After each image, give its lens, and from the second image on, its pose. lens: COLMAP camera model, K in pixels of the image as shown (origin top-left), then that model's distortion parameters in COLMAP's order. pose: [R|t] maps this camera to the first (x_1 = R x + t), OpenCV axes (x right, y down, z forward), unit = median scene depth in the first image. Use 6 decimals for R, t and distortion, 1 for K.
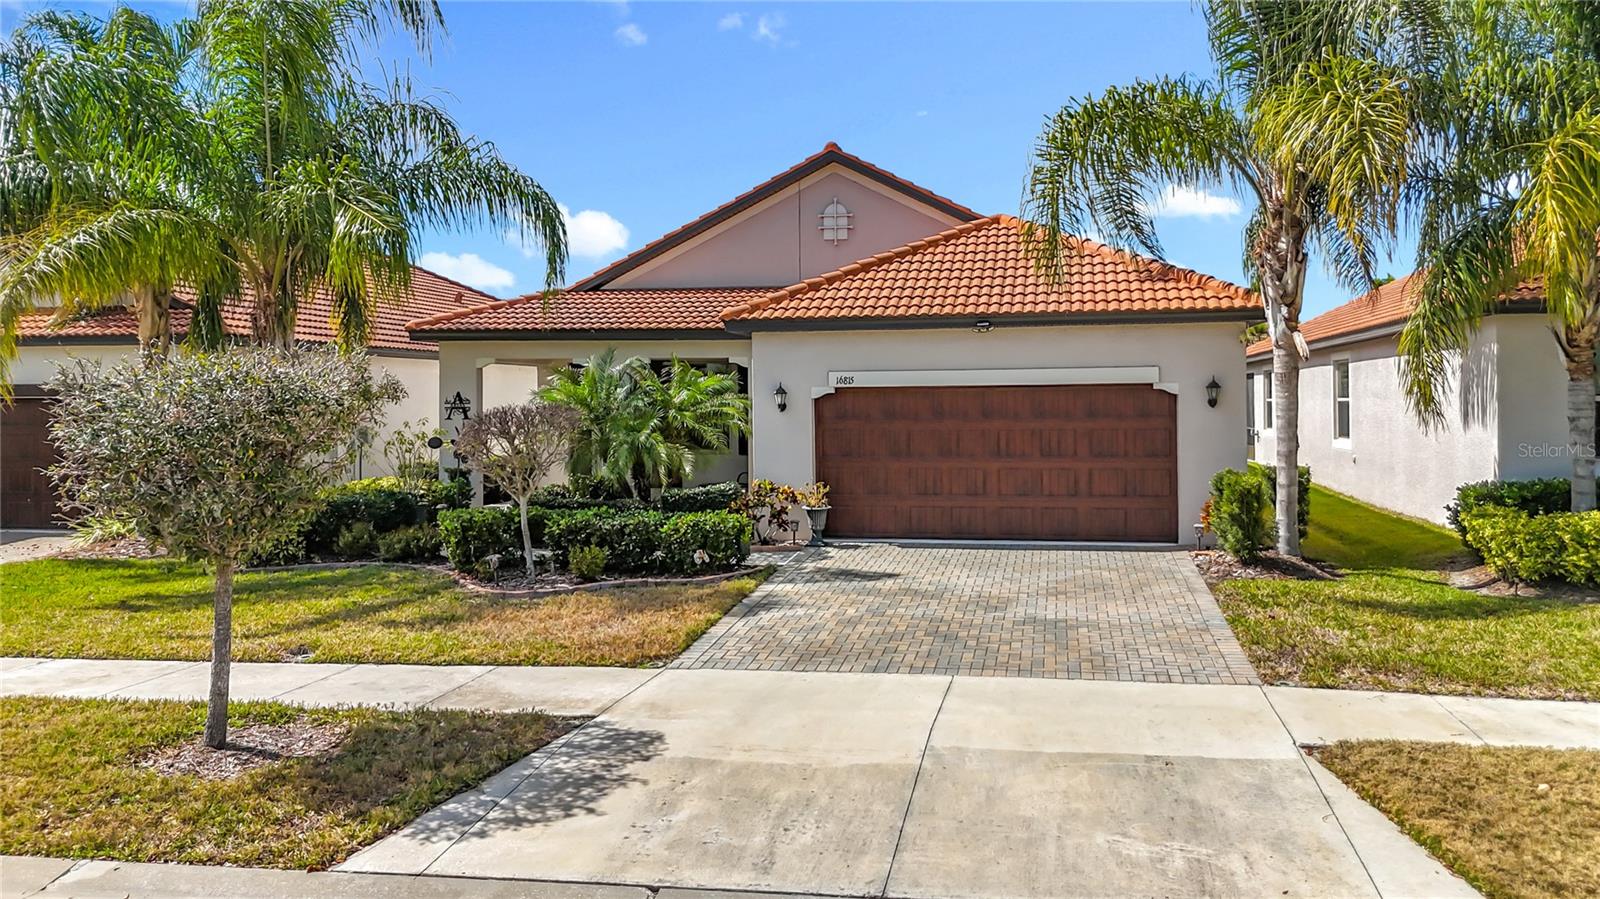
lens RADIAL K [[1100.9, 0, 799.4], [0, 1100.9, 449.3], [0, 0, 1]] dist [0.003040, -0.002047]
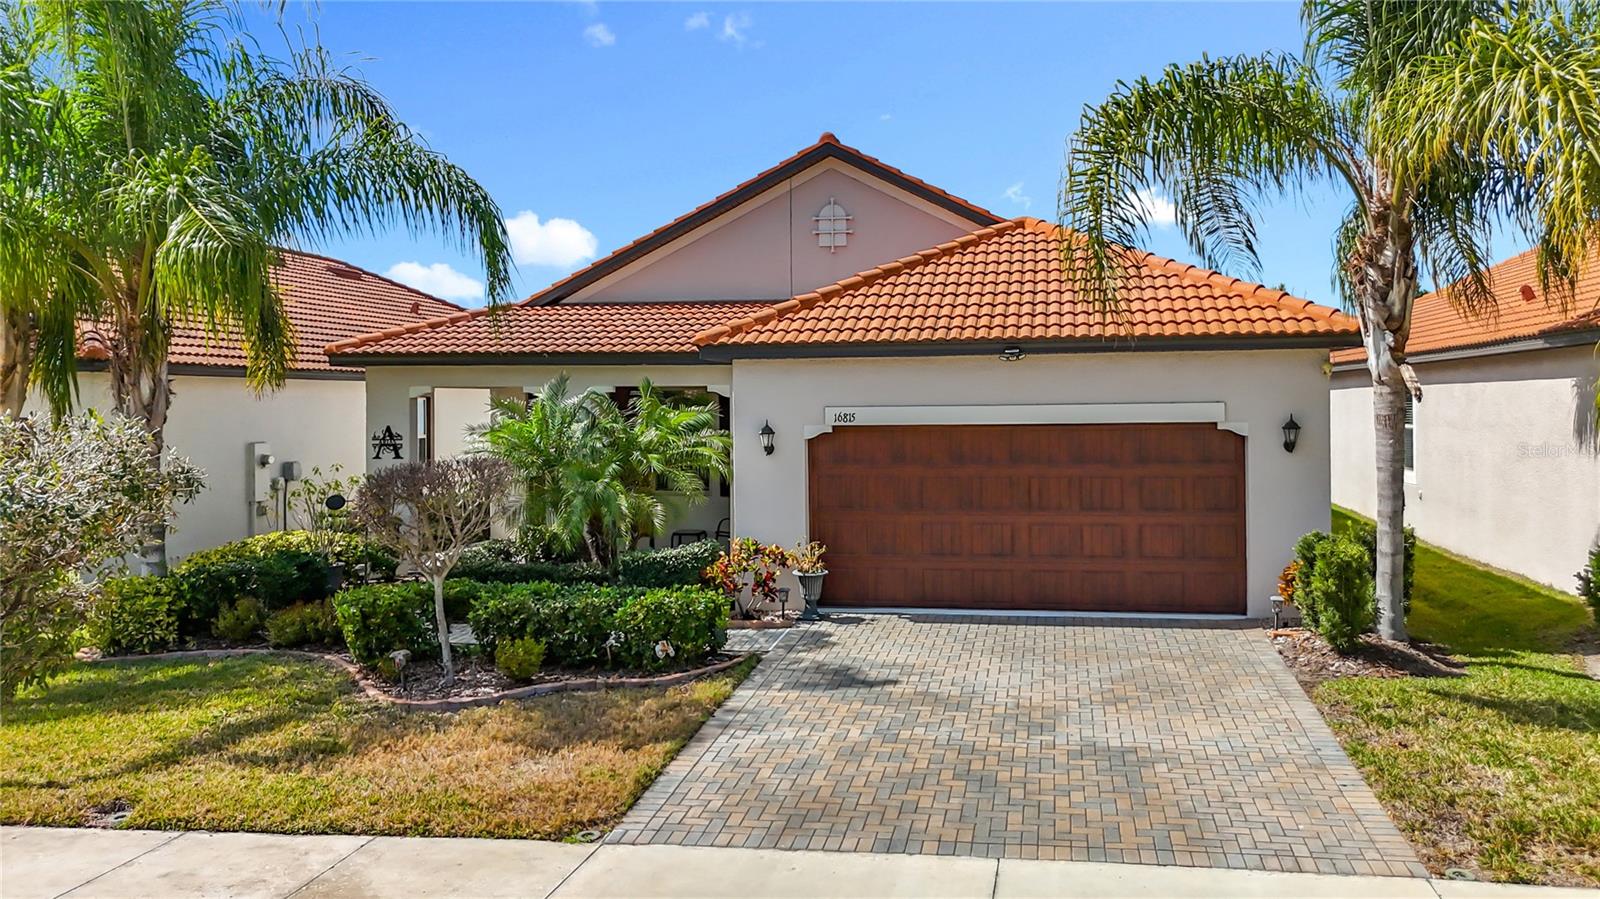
lens RADIAL K [[1100.9, 0, 800.9], [0, 1100.9, 448.5], [0, 0, 1]] dist [0.003040, -0.002047]
pose [[0.999983, -0.000214, 0.005780, 0.004087], [0.000216, 1.000000, -0.000219, -0.043352], [-0.005780, 0.000220, 0.999983, 0.188102]]
